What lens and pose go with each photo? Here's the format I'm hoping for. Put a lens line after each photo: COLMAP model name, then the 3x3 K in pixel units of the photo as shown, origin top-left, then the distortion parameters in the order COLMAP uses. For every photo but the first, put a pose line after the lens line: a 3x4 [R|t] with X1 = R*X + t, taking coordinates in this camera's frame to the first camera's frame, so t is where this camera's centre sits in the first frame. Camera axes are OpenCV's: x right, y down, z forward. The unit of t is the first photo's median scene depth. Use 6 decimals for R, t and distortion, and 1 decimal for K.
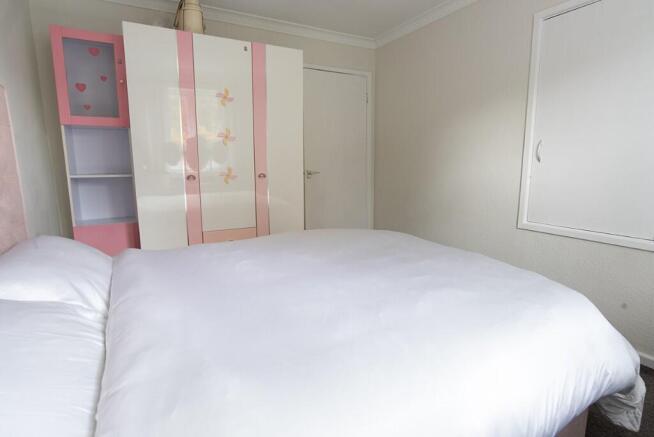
lens RADIAL K [[333.3, 0, 324.3], [0, 333.3, 219.9], [0, 0, 1]] dist [-0.070550, 0.026452]
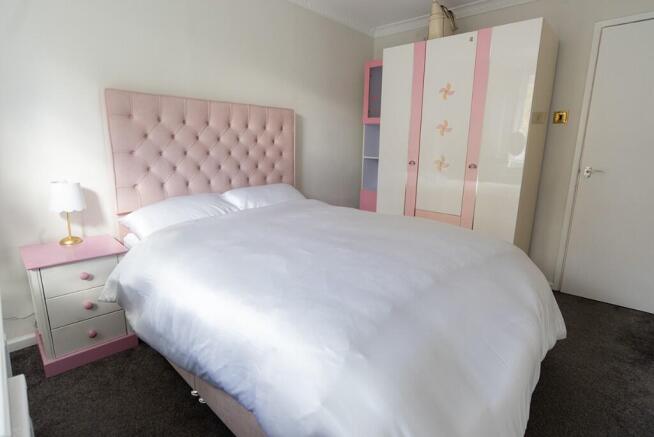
lens RADIAL K [[333.3, 0, 324.3], [0, 333.3, 219.9], [0, 0, 1]] dist [-0.070550, 0.026452]
pose [[0.274025, 0.213636, -0.937694, 0.673418], [-0.182743, 0.968818, 0.167323, -0.065634], [0.944201, 0.125507, 0.304520, 0.327147]]
